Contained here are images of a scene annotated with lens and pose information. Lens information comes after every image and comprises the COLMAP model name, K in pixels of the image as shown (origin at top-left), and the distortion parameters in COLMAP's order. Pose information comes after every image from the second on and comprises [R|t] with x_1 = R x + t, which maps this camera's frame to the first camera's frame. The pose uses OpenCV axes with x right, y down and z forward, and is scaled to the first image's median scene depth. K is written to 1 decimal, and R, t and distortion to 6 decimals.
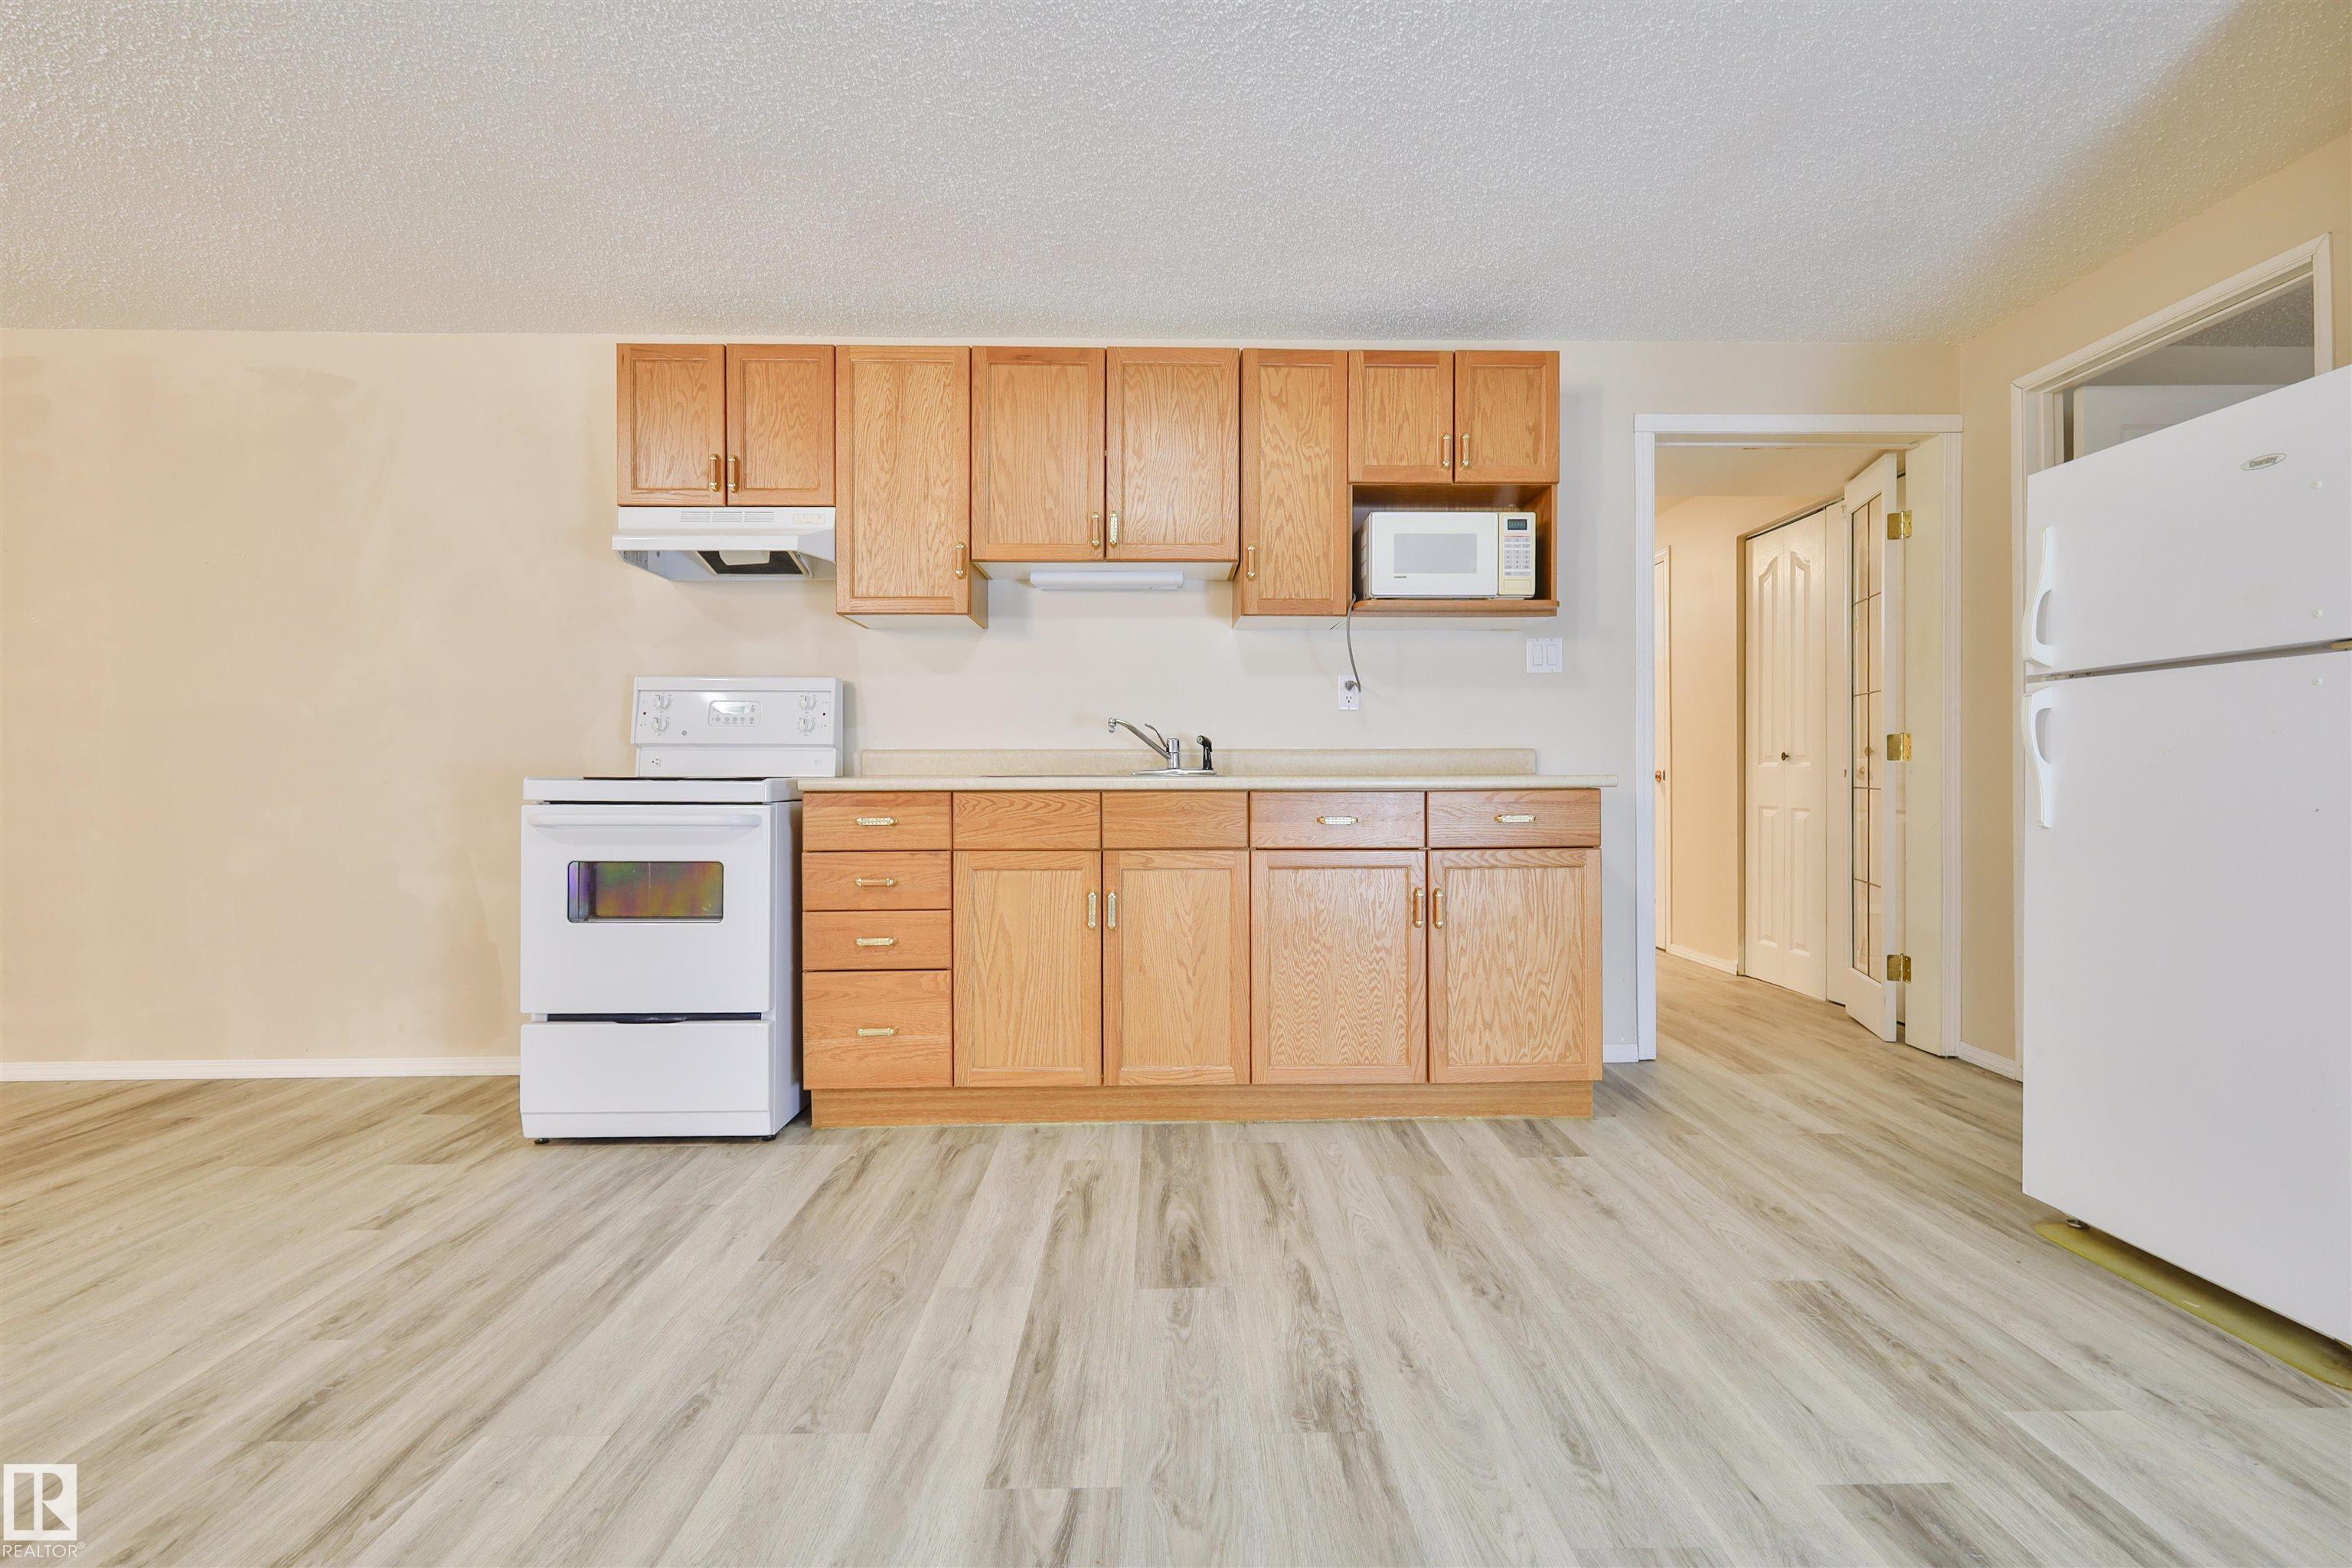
lens RADIAL K [[1110.3, 0, 1181.8], [0, 1110.3, 777.6], [0, 0, 1]] dist [0.003540, 0.000526]
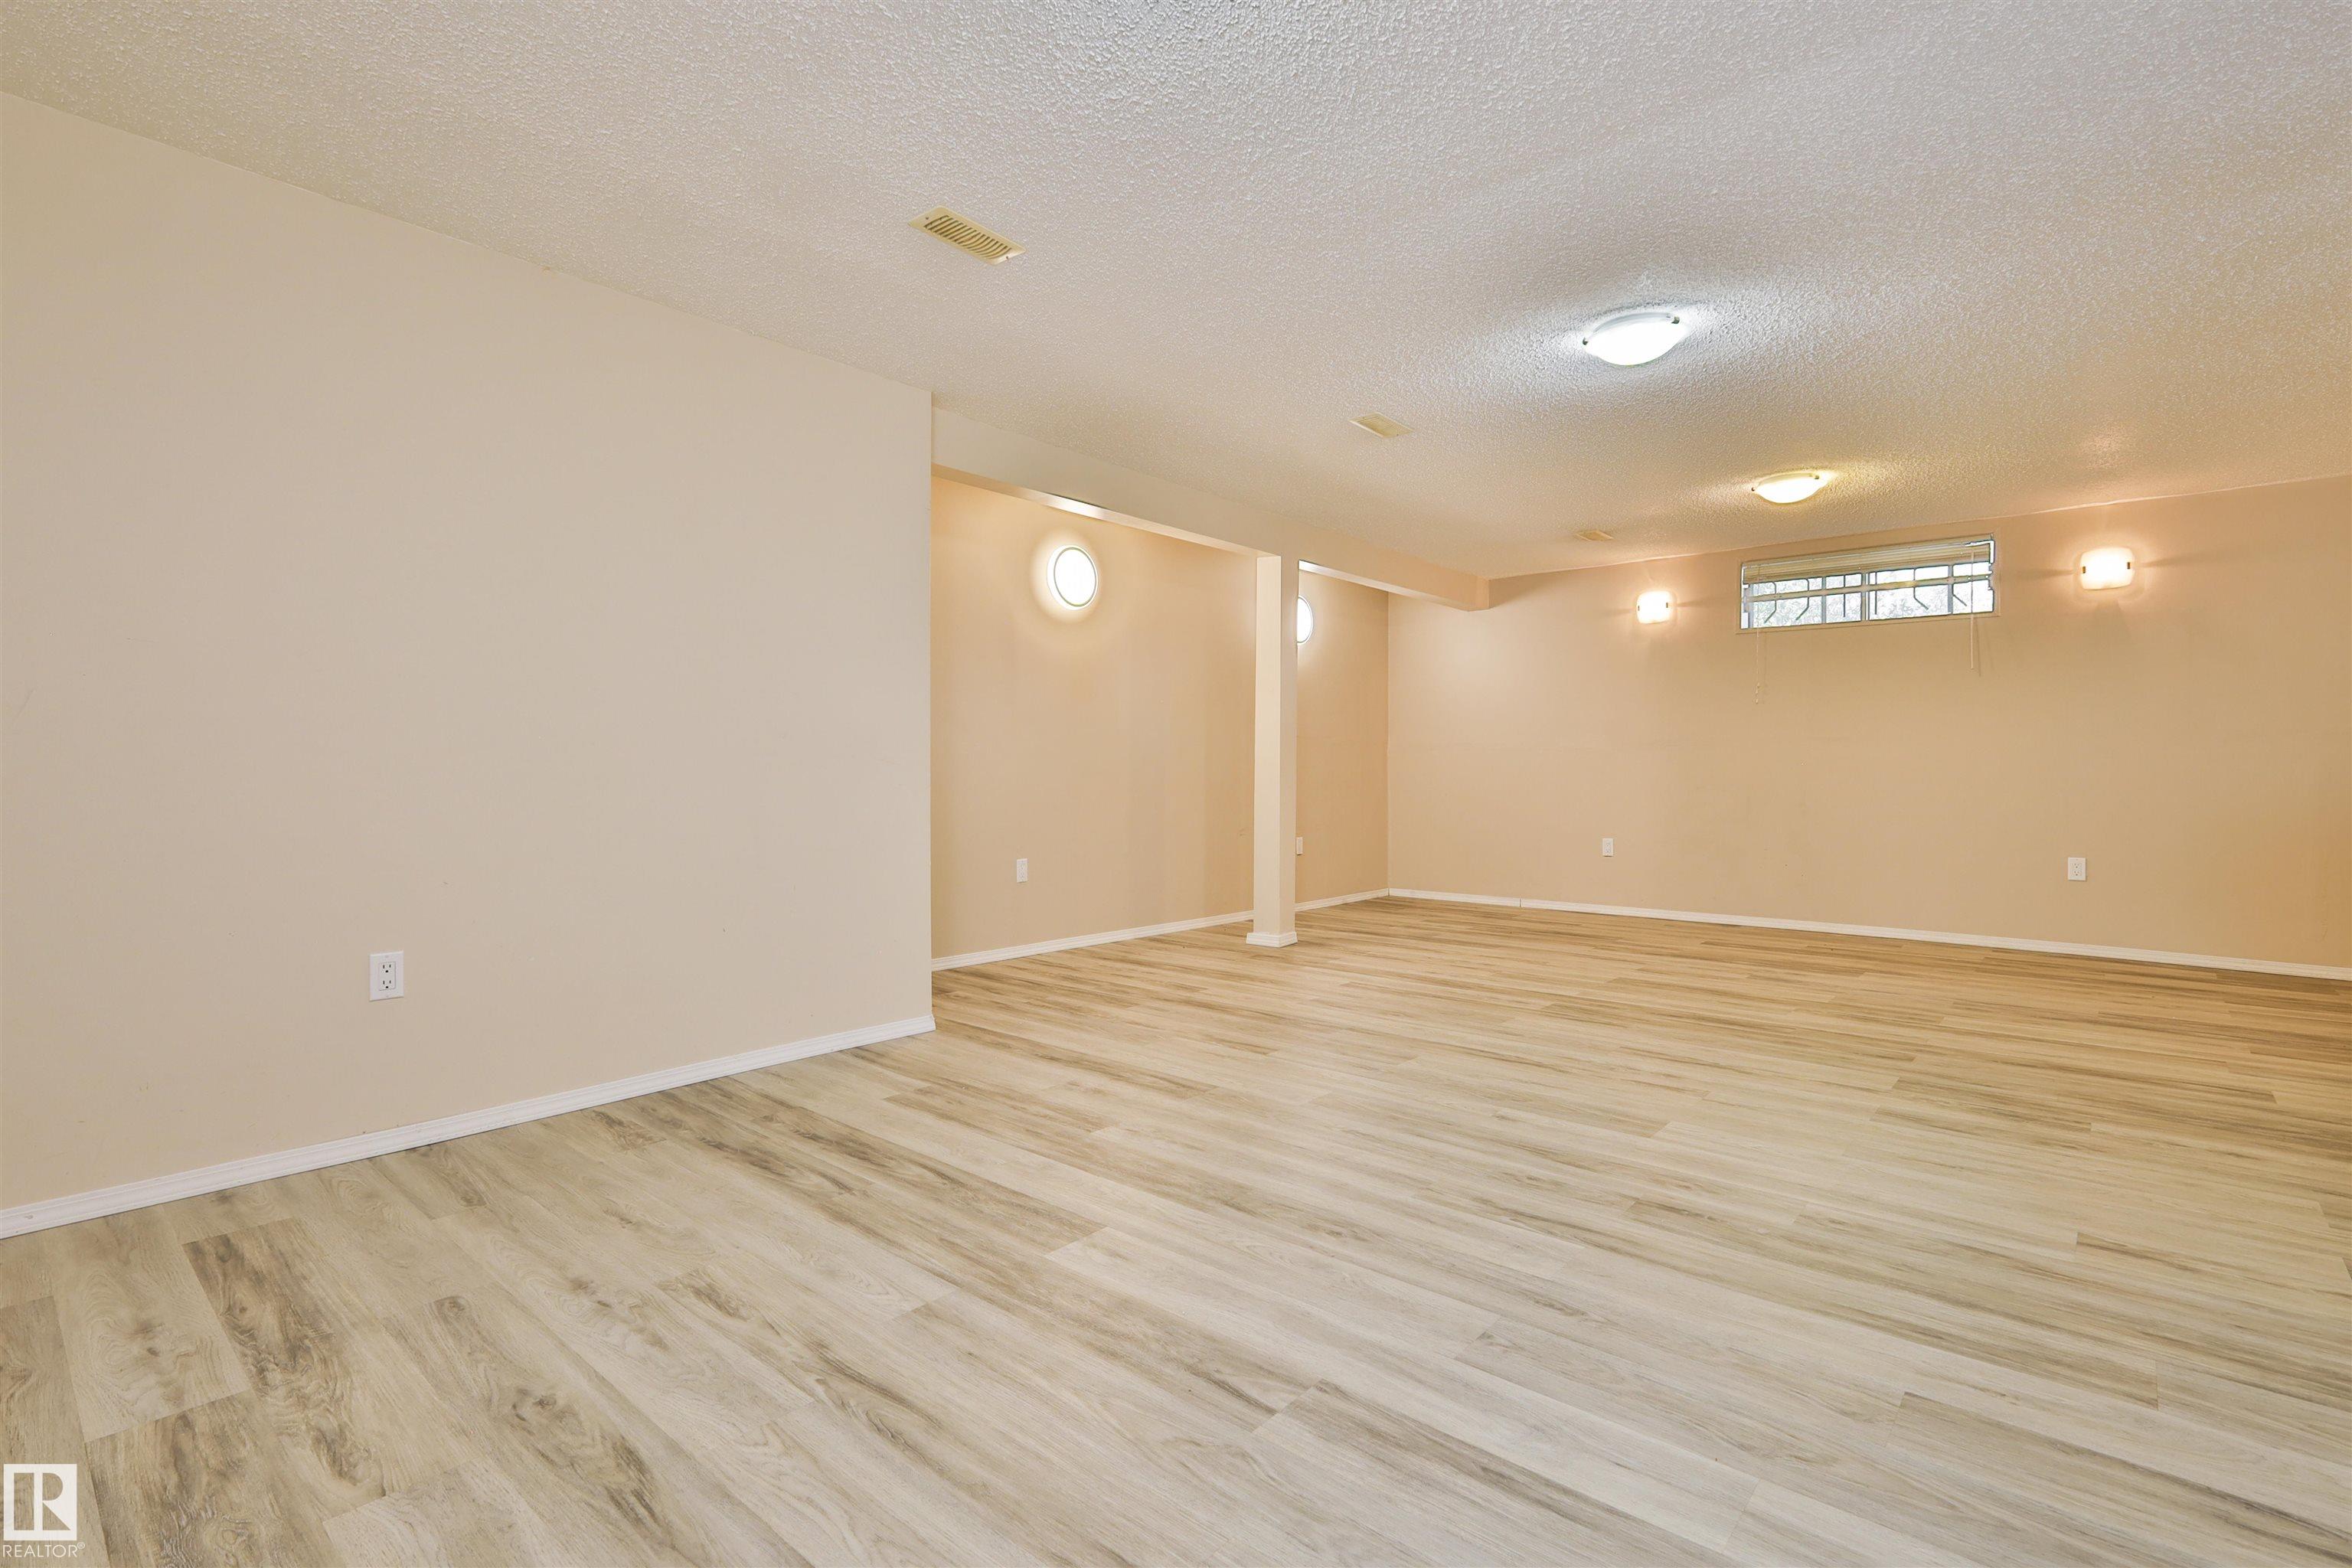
lens RADIAL K [[1068.0, 0, 1180.3], [0, 1068.0, 771.8], [0, 0, 1]] dist [-0.000137, -0.000130]
pose [[-0.672387, 0.002986, -0.740194, 0.388886], [0.002398, 0.999995, 0.001856, -0.004768], [0.740196, -0.000527, -0.672391, 0.841214]]
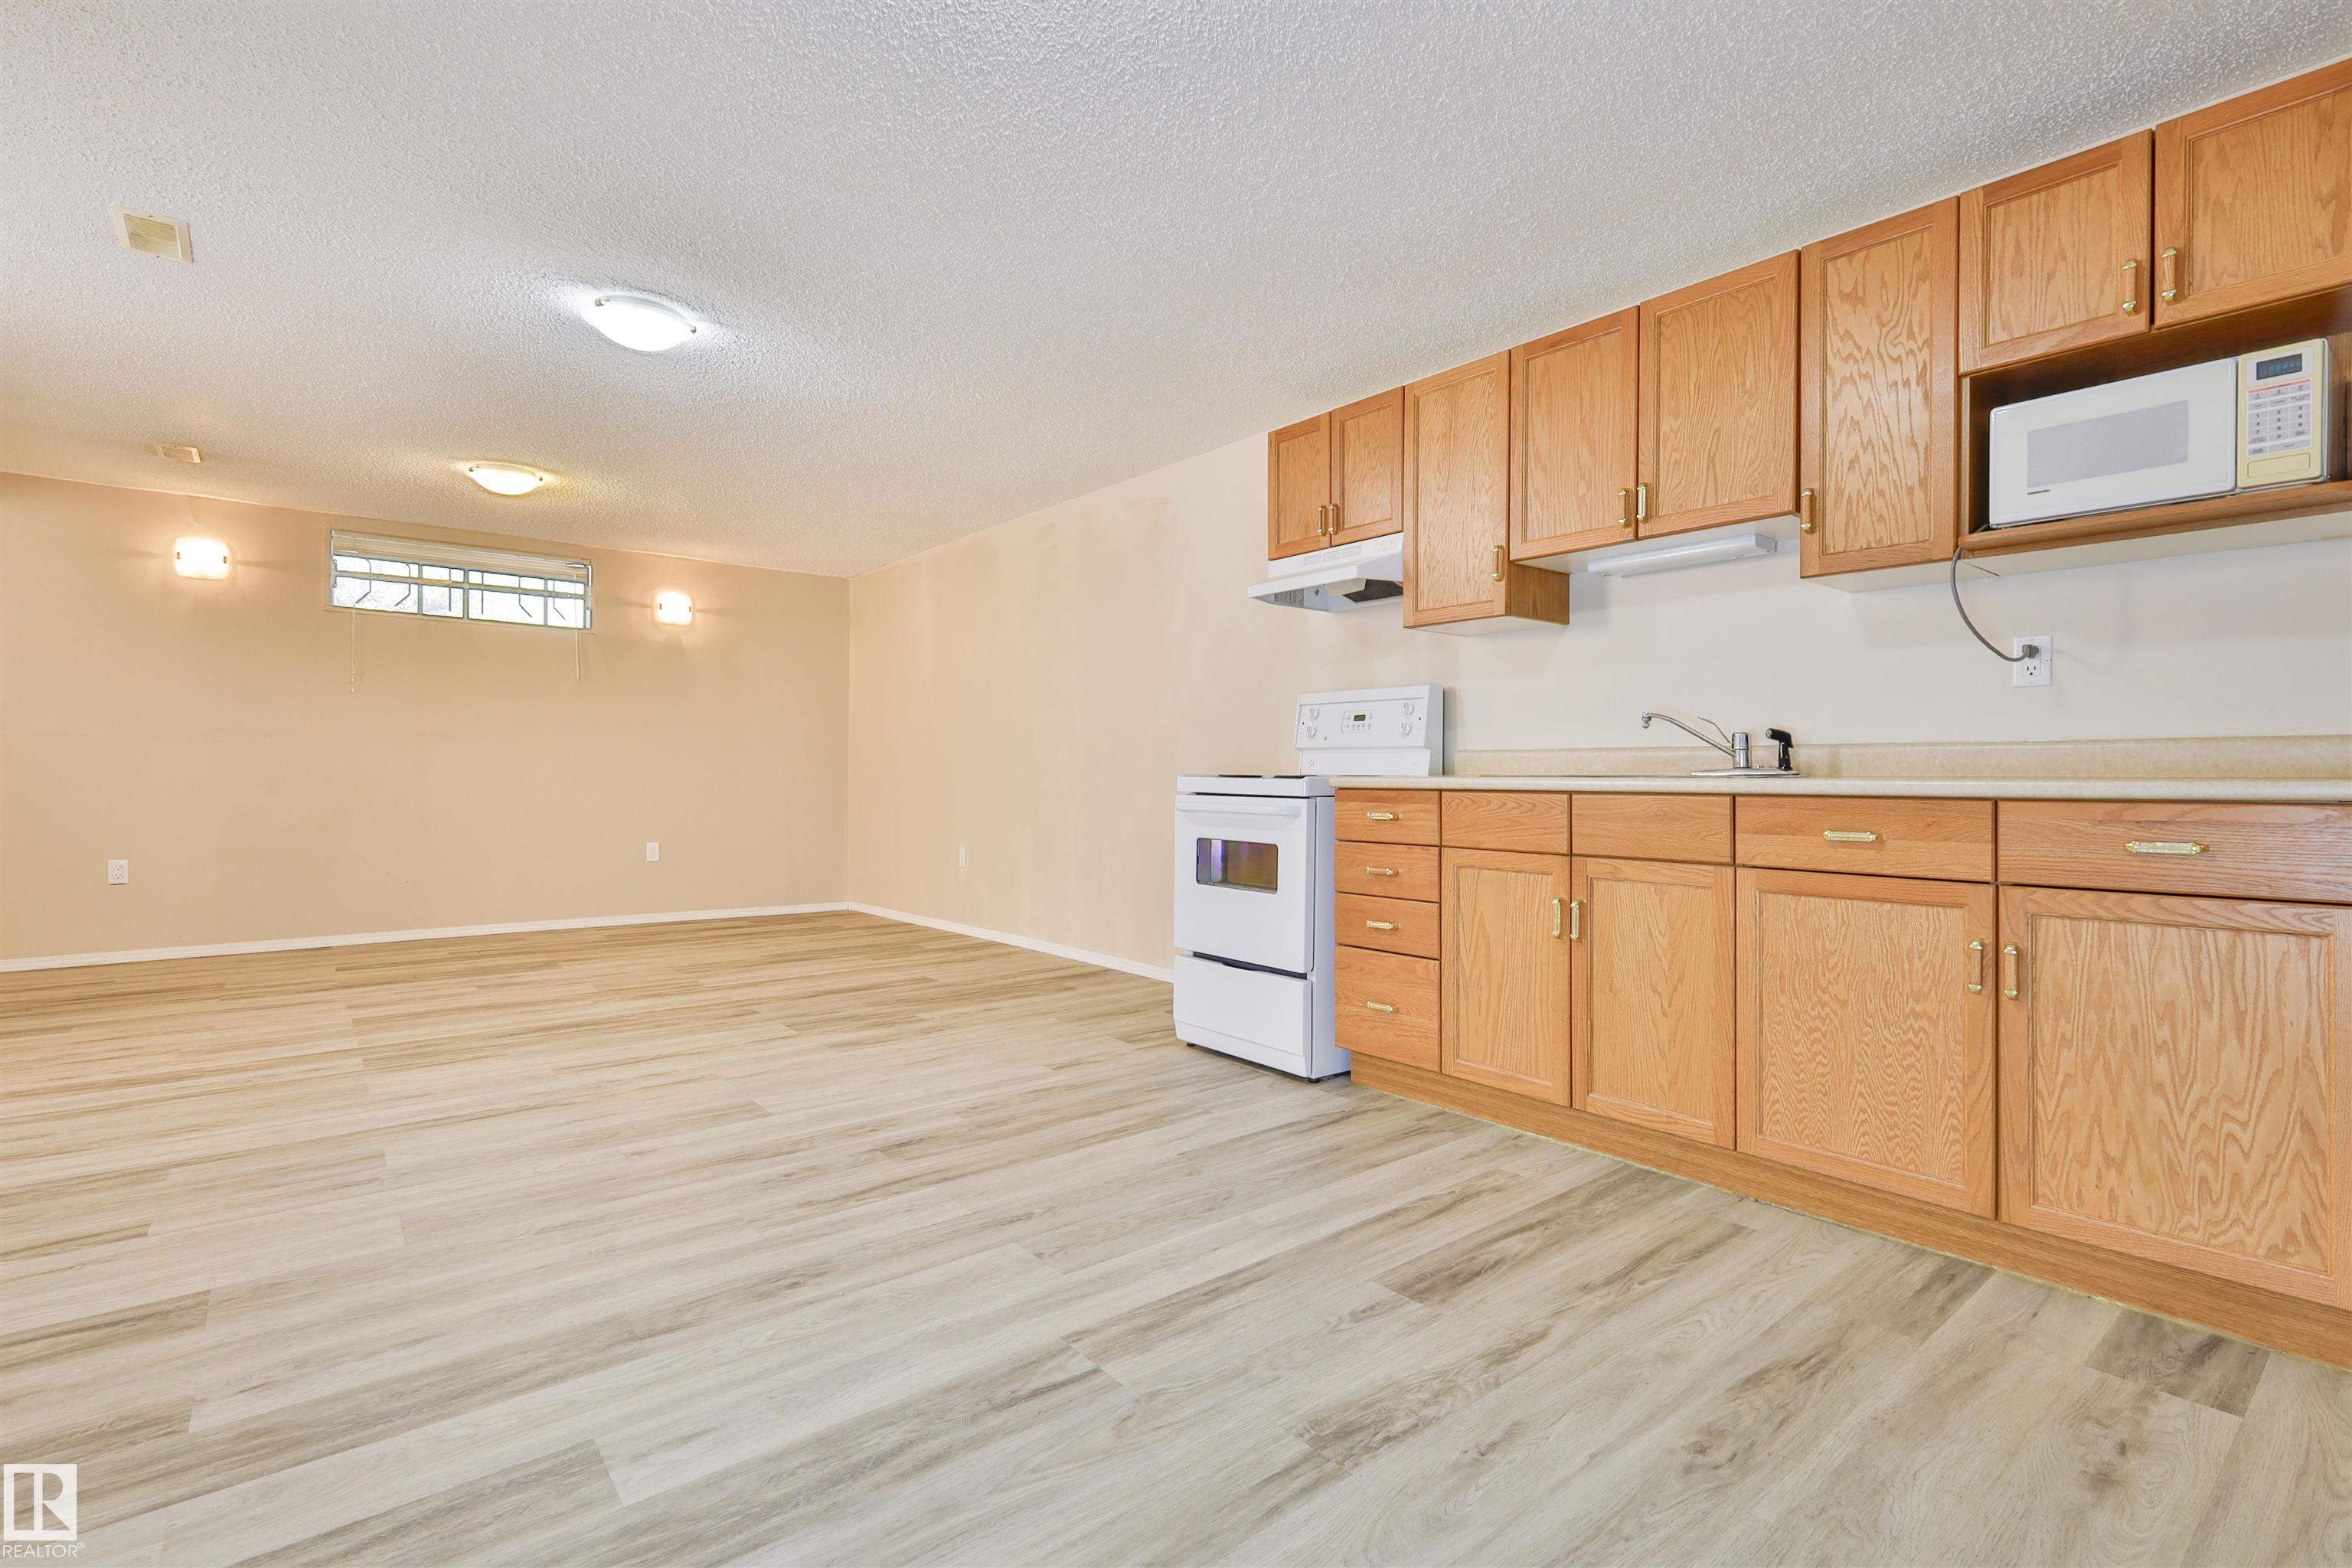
lens RADIAL K [[1082.6, 0, 1171.8], [0, 1082.6, 776.3], [0, 0, 1]] dist [0.001369, -0.000102]
pose [[0.611884, 0.006285, -0.790923, 0.443708], [-0.006624, 0.999974, 0.002823, -0.001800], [0.790920, 0.003512, 0.611910, 0.175067]]
